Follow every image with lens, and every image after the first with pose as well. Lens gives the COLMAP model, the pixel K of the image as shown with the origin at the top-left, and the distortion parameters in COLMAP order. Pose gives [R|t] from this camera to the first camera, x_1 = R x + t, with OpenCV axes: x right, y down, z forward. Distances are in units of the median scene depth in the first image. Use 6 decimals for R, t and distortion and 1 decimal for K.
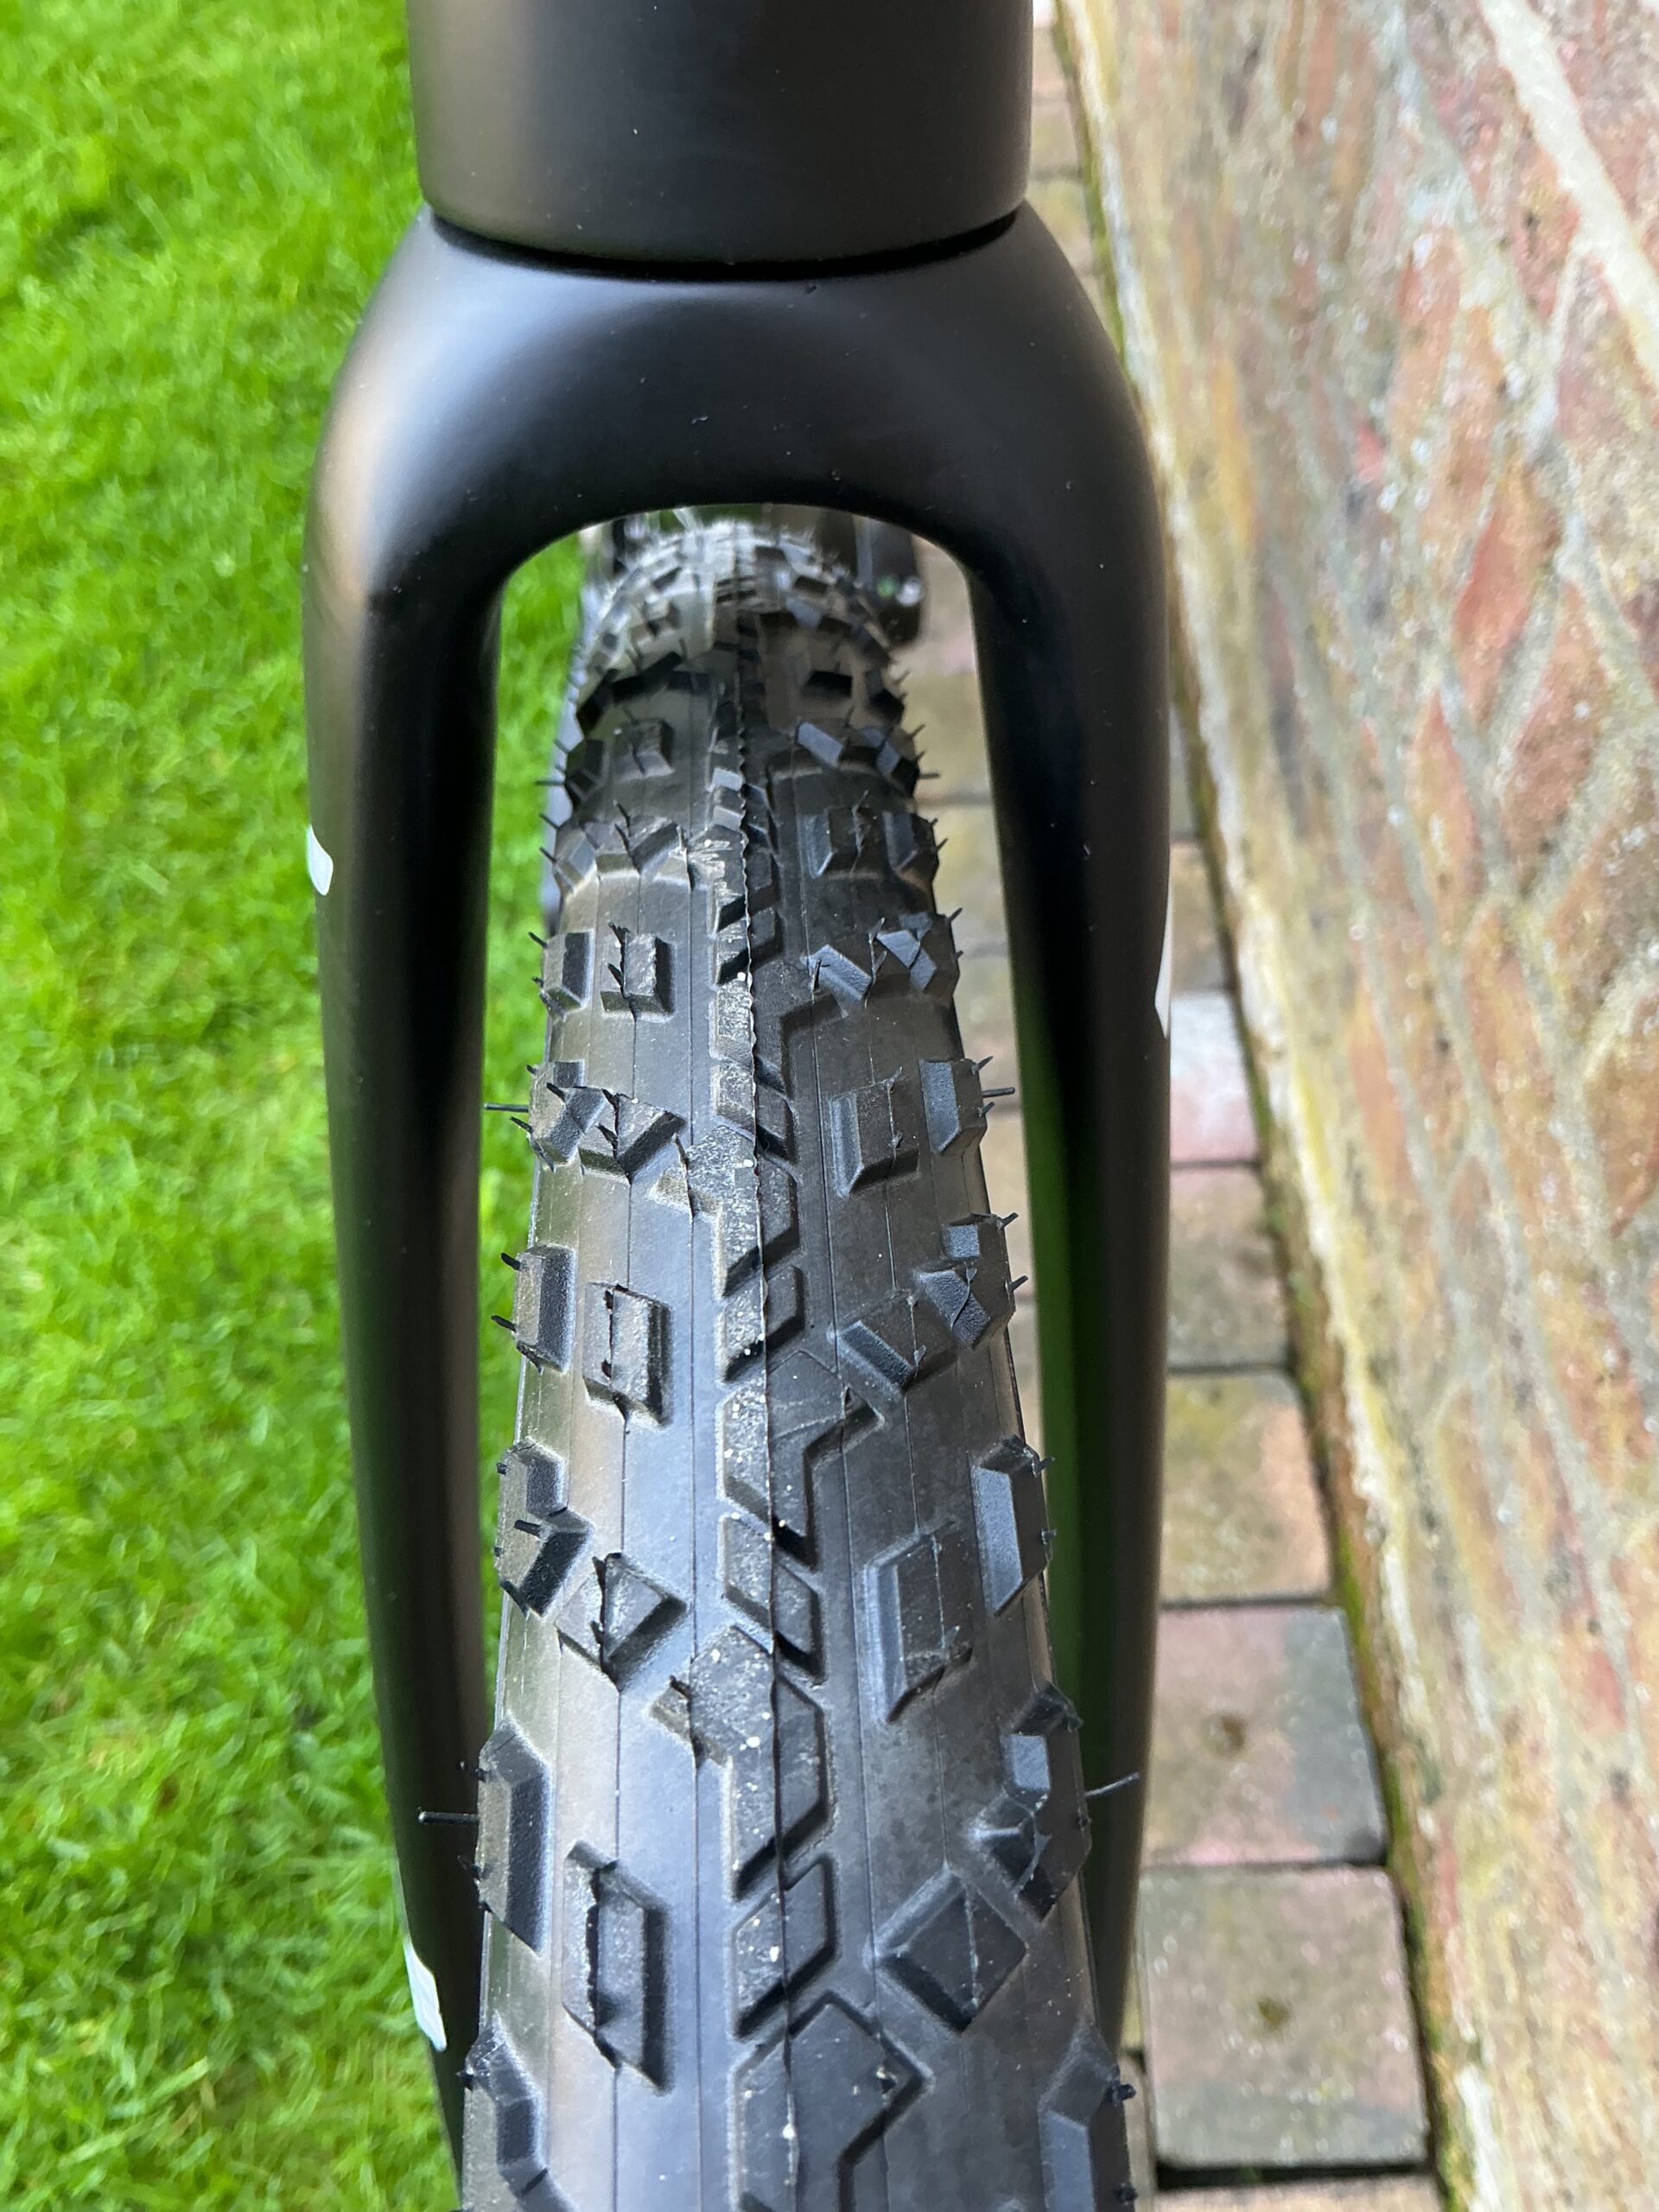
lens RADIAL K [[1858.0, 0, 811.4], [0, 1858.0, 1107.0], [0, 0, 1]] dist [0.121950, -0.267265]
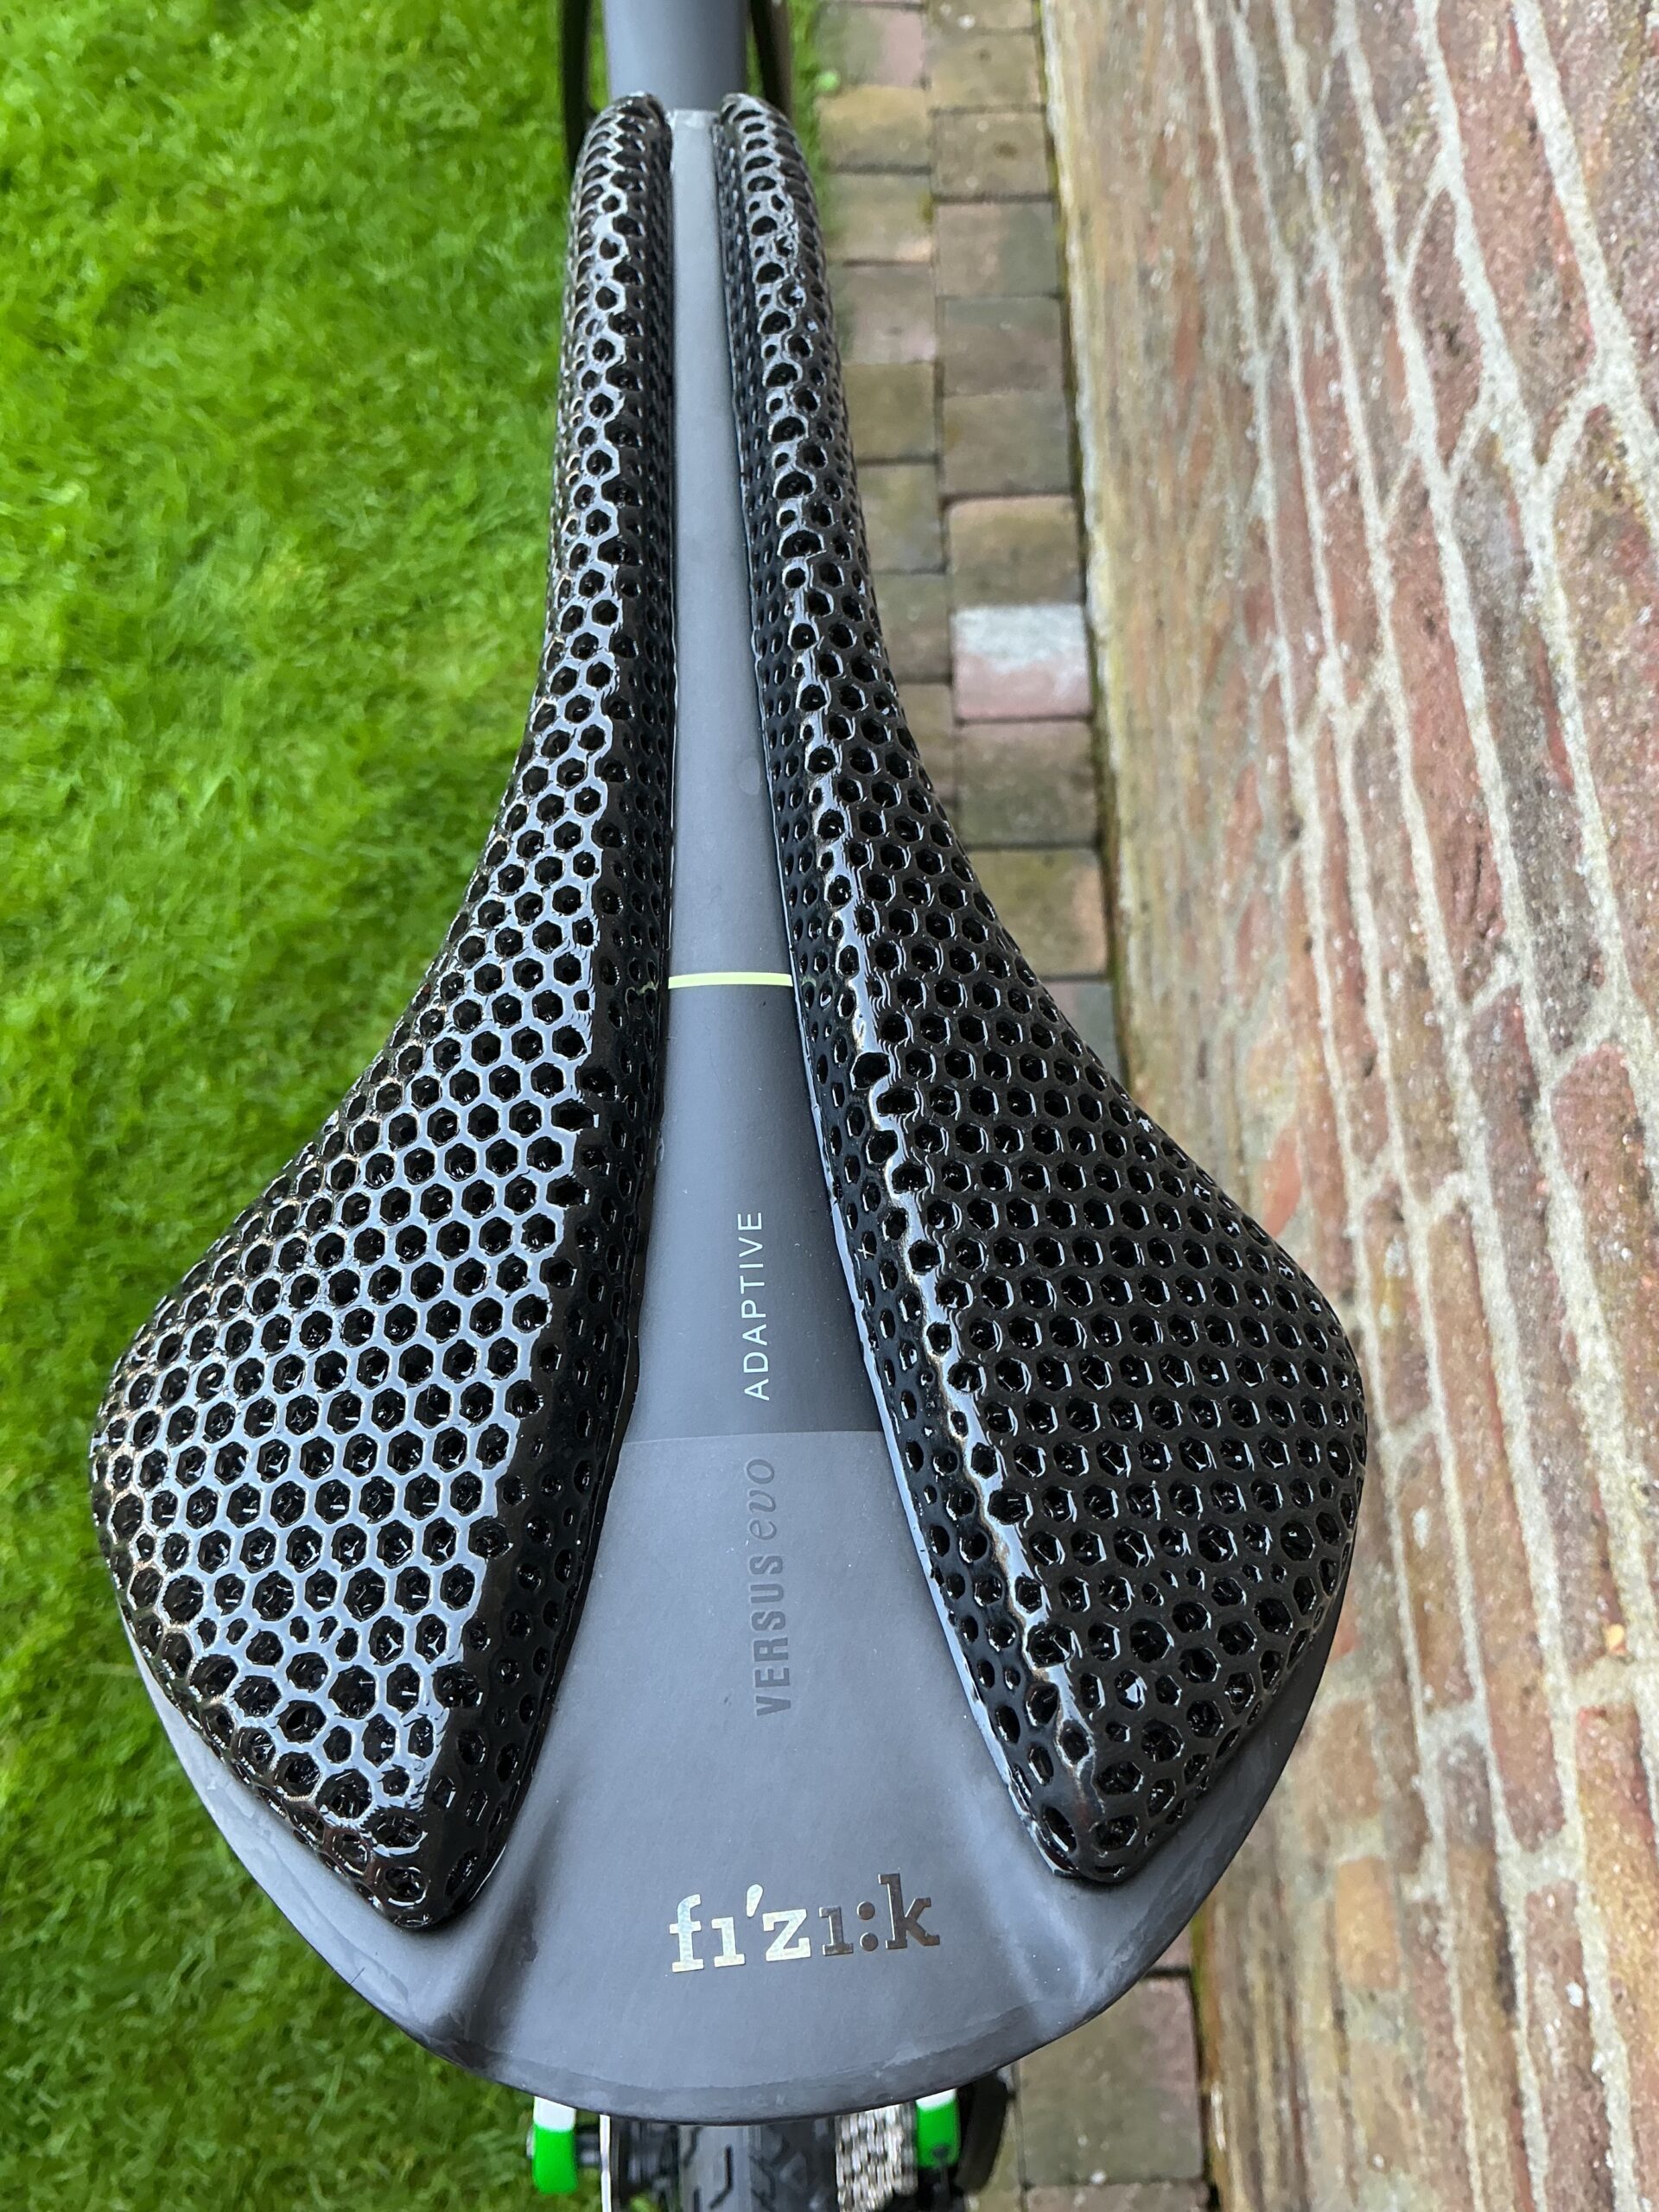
lens RADIAL K [[1858.0, 0, 818.5], [0, 1858.0, 1091.1], [0, 0, 1]] dist [0.121950, -0.267265]
pose [[0.999859, 0.016202, 0.004333, 0.011944], [-0.016709, 0.984629, 0.173858, 0.056132], [-0.001450, -0.173906, 0.984761, -0.454917]]
